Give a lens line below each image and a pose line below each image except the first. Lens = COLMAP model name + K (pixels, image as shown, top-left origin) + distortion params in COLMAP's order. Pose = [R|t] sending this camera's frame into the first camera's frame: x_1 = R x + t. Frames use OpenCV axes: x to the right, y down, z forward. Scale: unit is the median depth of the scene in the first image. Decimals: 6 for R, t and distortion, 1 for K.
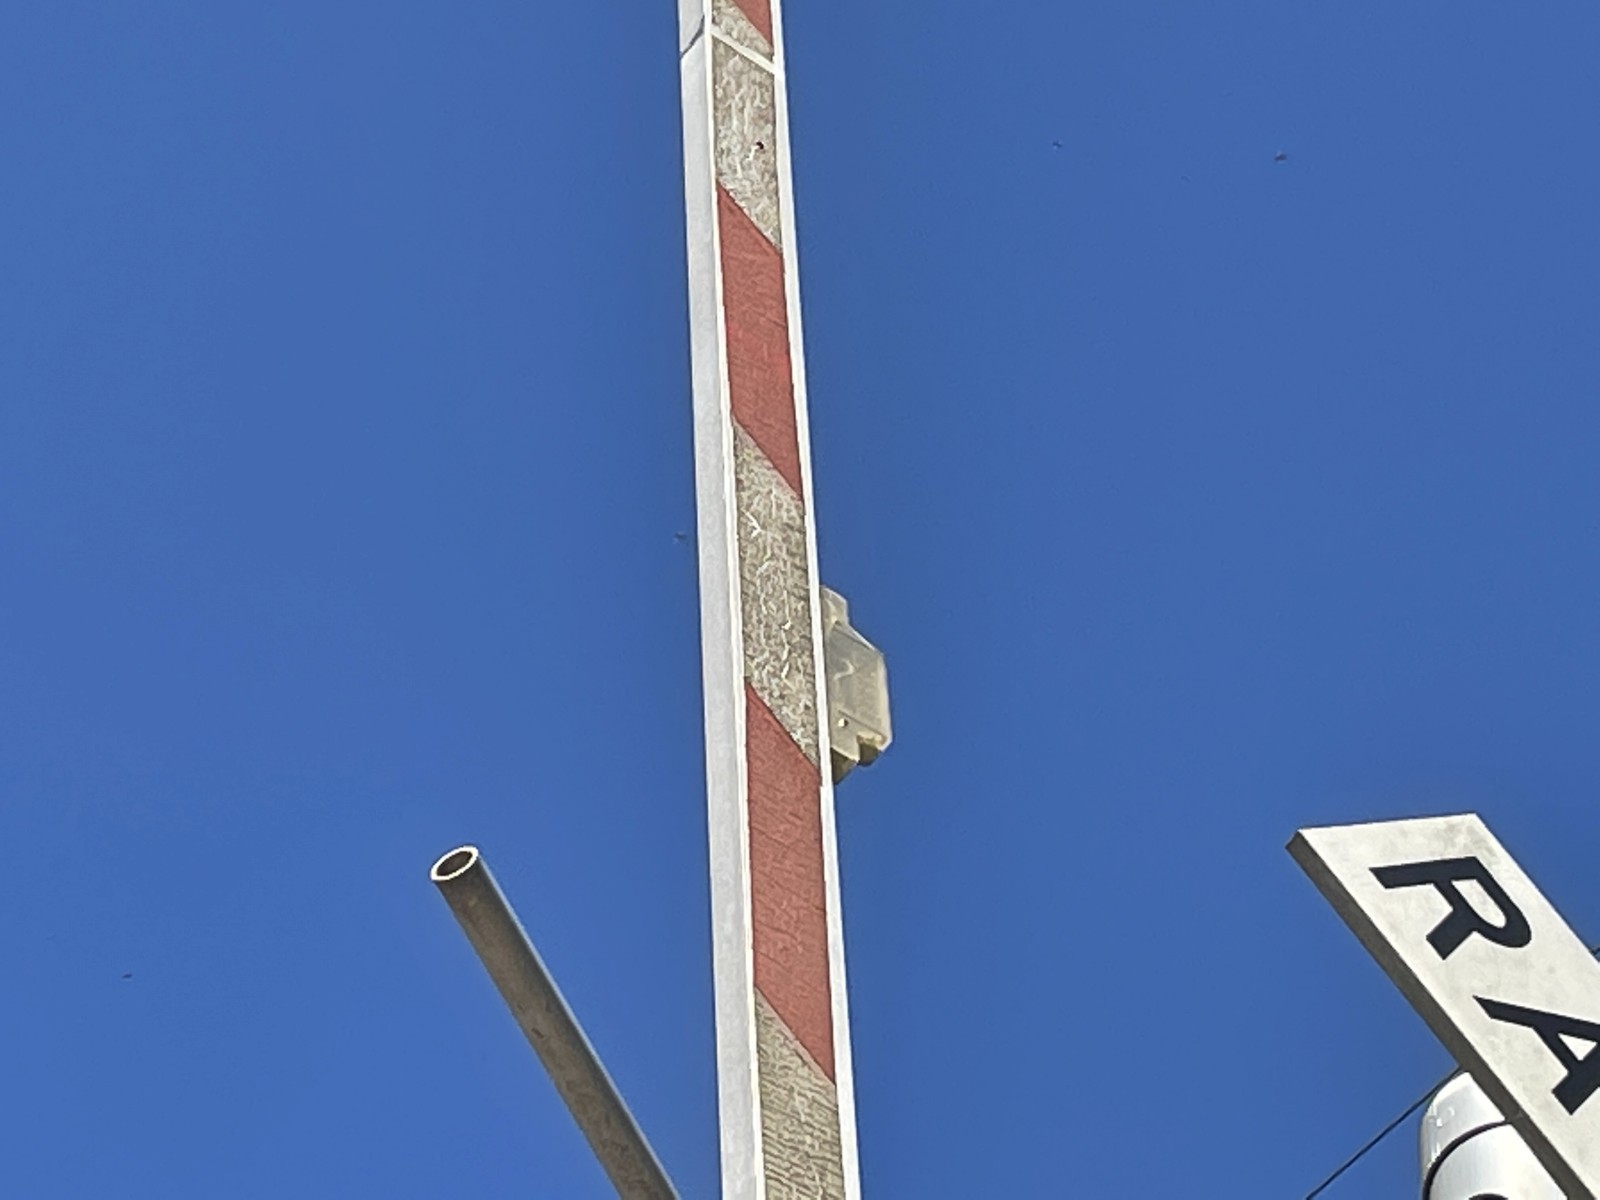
lens RADIAL K [[5309.8, 0, 800.0], [0, 5309.8, 600.0], [0, 0, 1]] dist [0.178307, -0.059589]
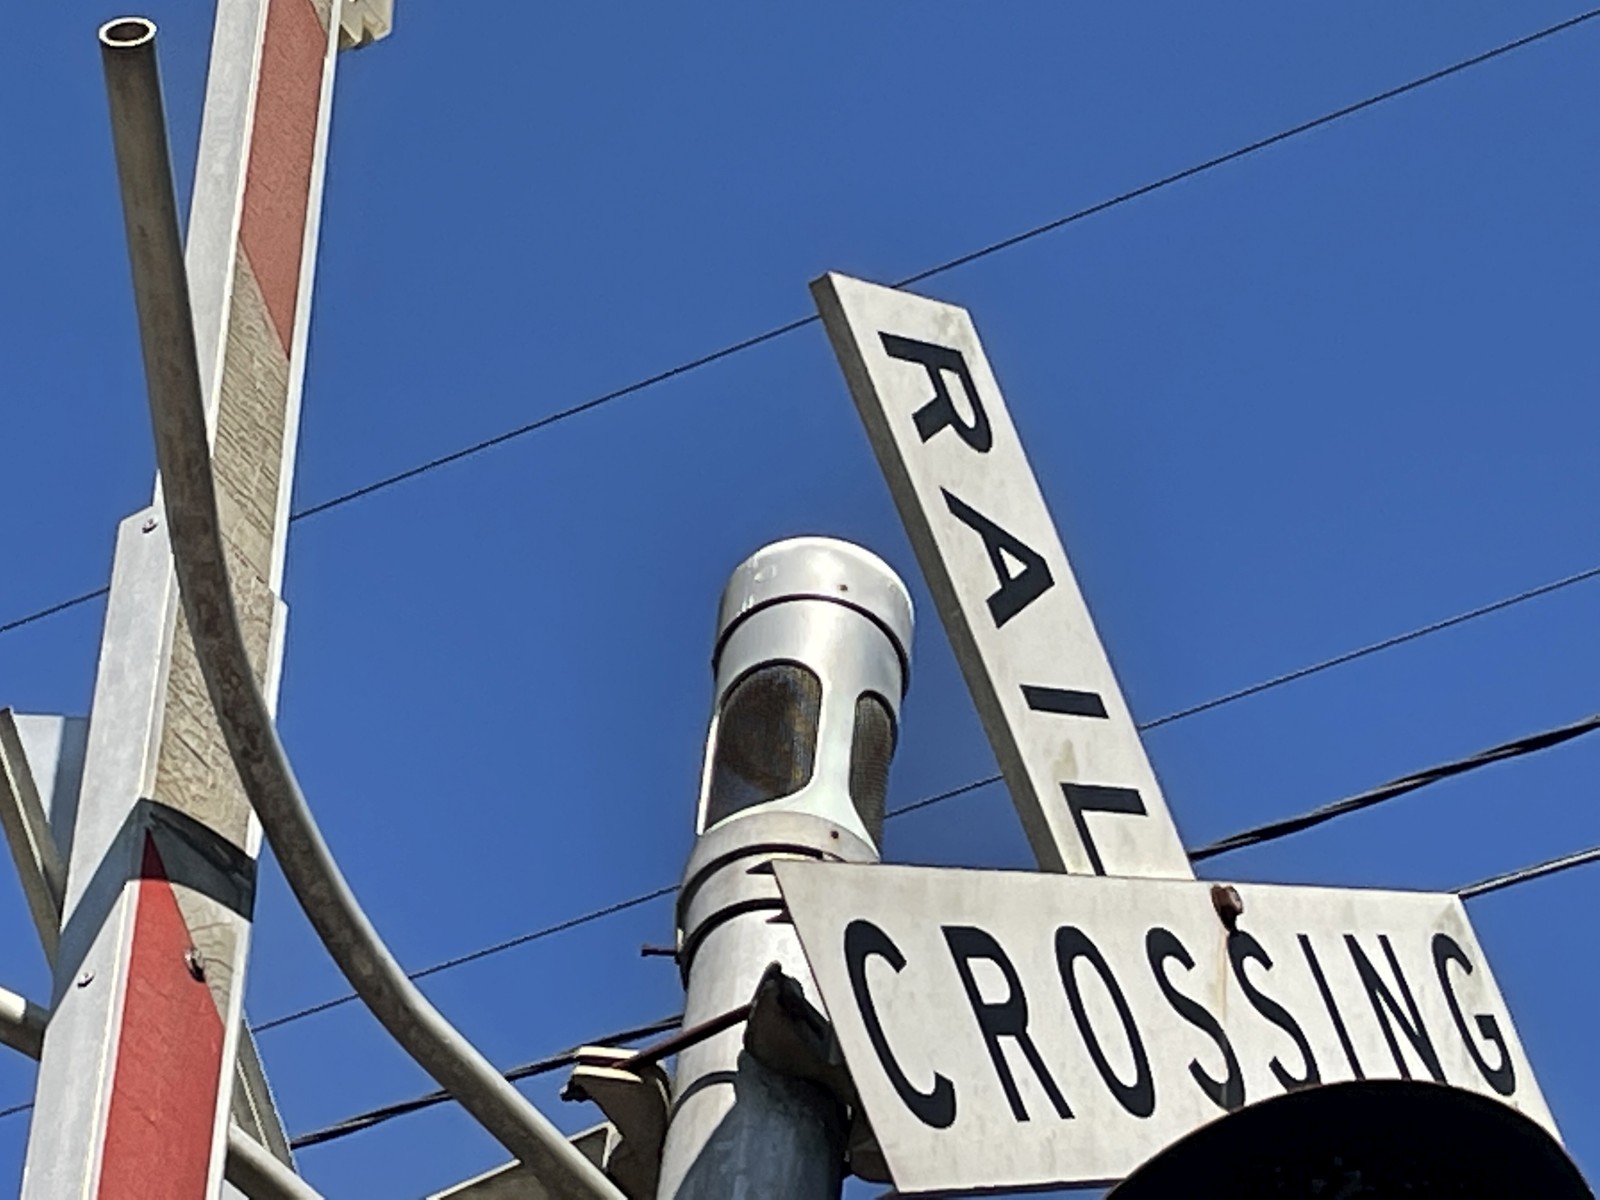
lens RADIAL K [[5309.8, 0, 800.0], [0, 5309.8, 600.0], [0, 0, 1]] dist [0.178307, -0.059589]
pose [[0.917693, 0.311881, 0.246107, -0.133772], [-0.339217, 0.937573, 0.076738, 0.026327], [-0.206810, -0.153906, 0.966200, 0.039881]]
